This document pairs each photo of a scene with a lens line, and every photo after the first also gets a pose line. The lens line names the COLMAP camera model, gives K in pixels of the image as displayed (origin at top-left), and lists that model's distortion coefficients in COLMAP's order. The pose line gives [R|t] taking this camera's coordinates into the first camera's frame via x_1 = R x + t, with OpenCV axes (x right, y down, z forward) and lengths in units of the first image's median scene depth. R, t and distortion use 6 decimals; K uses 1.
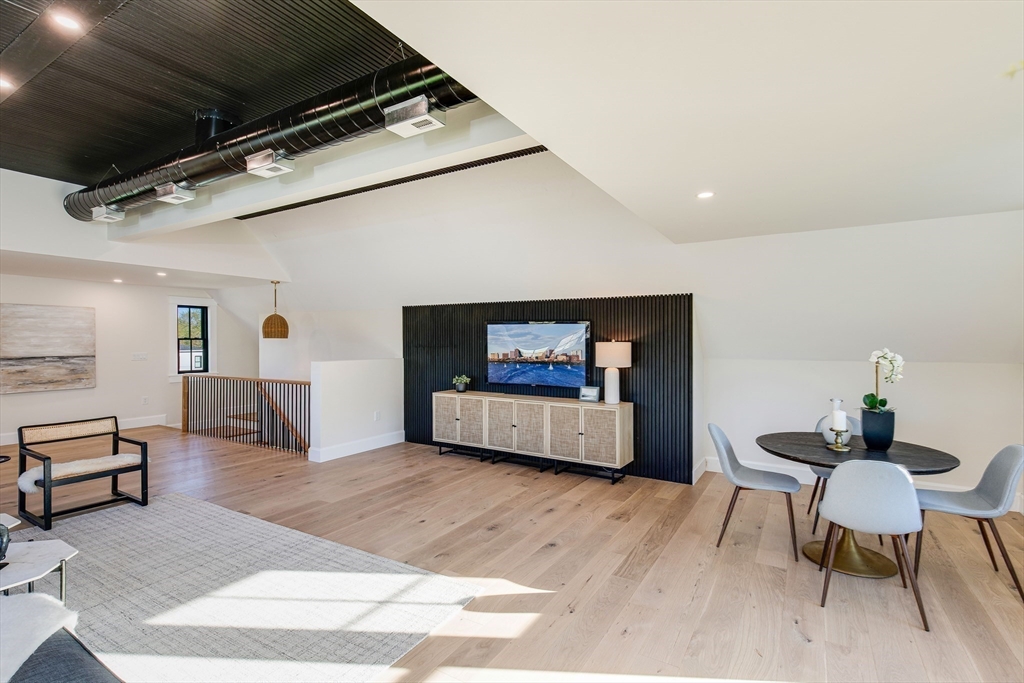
lens RADIAL K [[460.2, 0, 512.1], [0, 460.2, 338.5], [0, 0, 1]] dist [-0.001041, -0.001457]
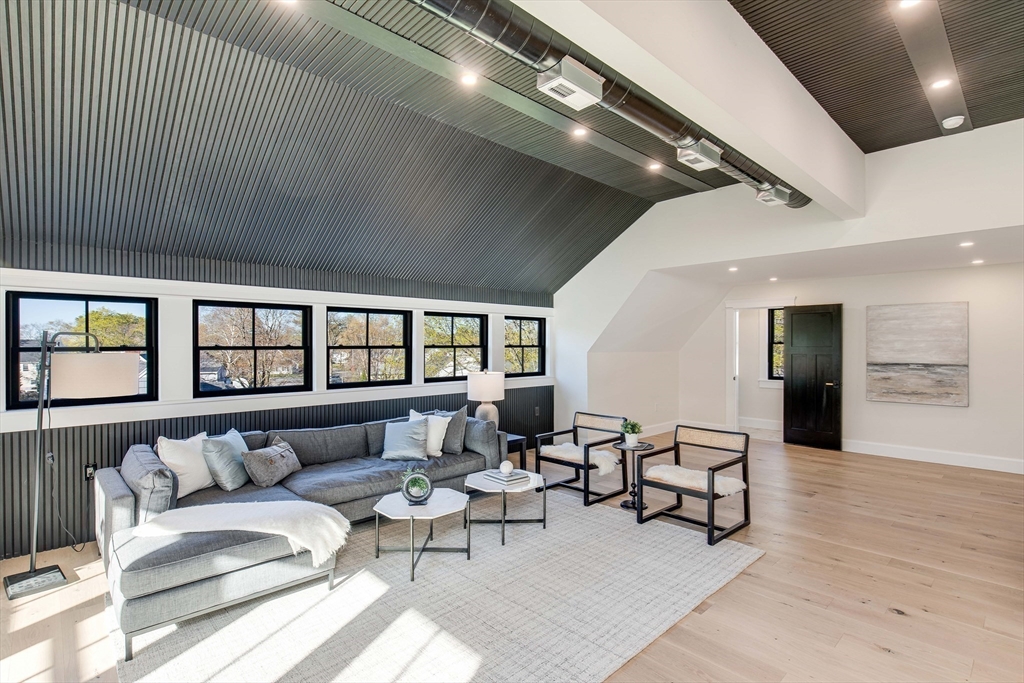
lens RADIAL K [[516.0, 0, 519.1], [0, 516.0, 349.5], [0, 0, 1]] dist [-0.004284, -0.000403]
pose [[-0.260481, 0.010689, -0.965420, 0.142296], [0.006409, 0.999936, 0.009342, -0.000663], [0.965458, -0.003753, -0.260532, 0.690569]]
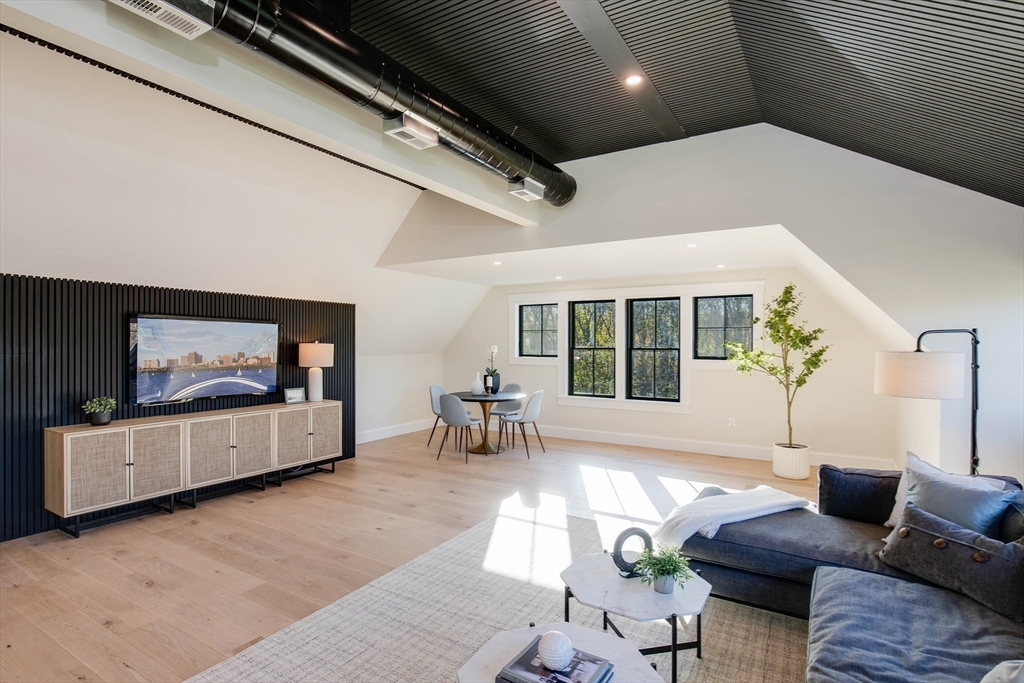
lens RADIAL K [[516.0, 0, 506.1], [0, 516.0, 342.8], [0, 0, 1]] dist [-0.004284, -0.000403]
pose [[0.029180, 0.001156, 0.999573, -0.886030], [-0.002184, 0.999997, -0.001092, 0.006796], [-0.999572, -0.002151, 0.029183, 0.491961]]
